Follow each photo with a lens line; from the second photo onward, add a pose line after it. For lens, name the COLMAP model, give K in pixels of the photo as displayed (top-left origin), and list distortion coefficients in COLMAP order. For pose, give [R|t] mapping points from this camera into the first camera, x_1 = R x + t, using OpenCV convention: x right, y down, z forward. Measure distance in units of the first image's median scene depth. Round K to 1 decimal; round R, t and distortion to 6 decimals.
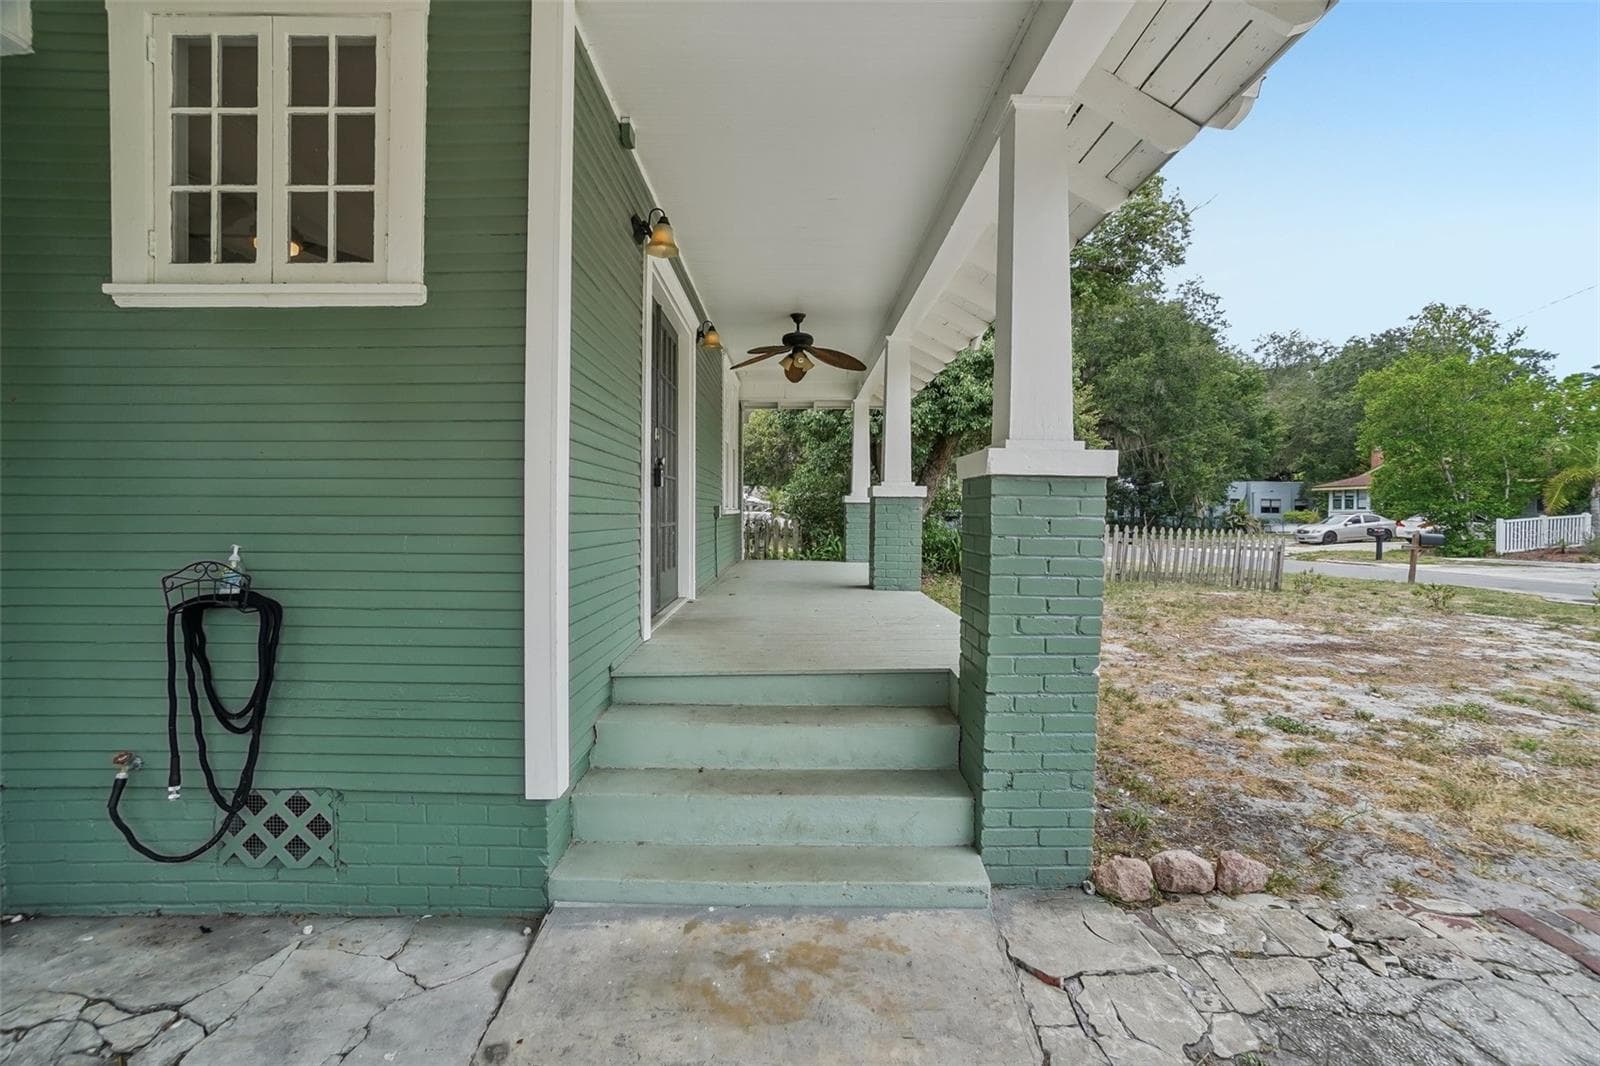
lens RADIAL K [[703.5, 0, 801.4], [0, 703.5, 533.1], [0, 0, 1]] dist [-0.047736, 0.010993]
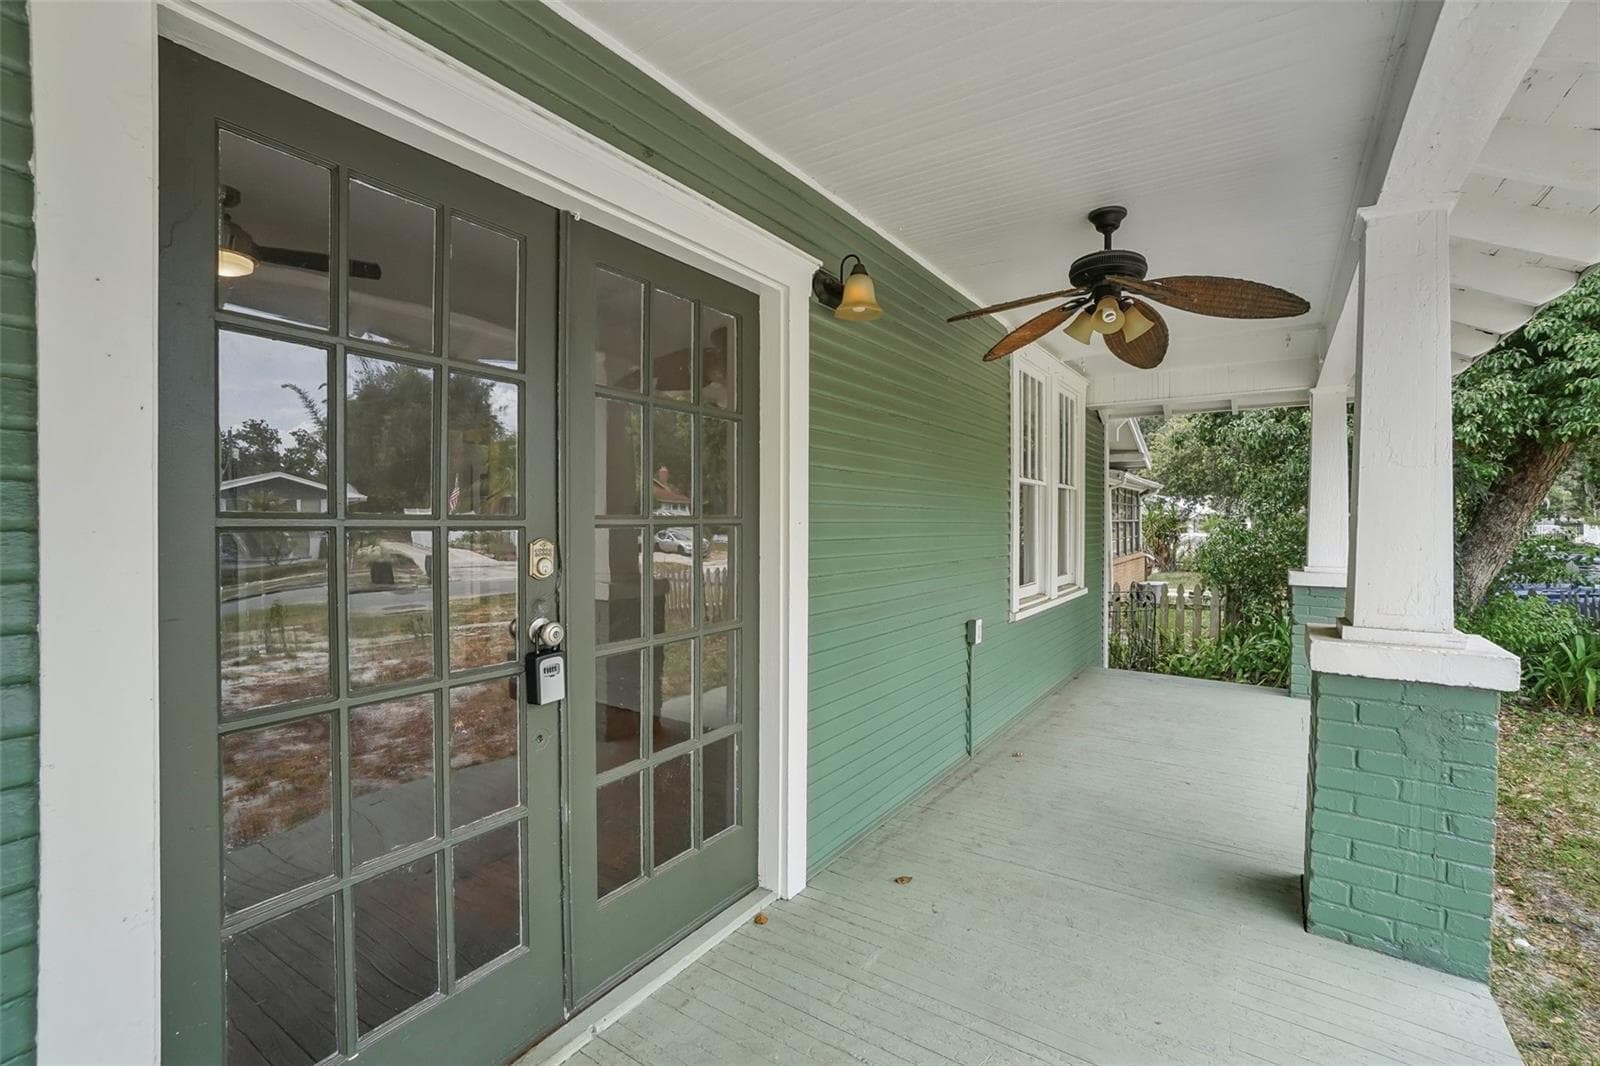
lens RADIAL K [[703.5, 0, 788.0], [0, 703.5, 533.2], [0, 0, 1]] dist [-0.047736, 0.010993]
pose [[0.815043, 0.002868, -0.579393, 0.054222], [-0.013109, 0.999823, -0.013490, -0.072452], [0.579252, 0.018590, 0.814936, 0.368830]]
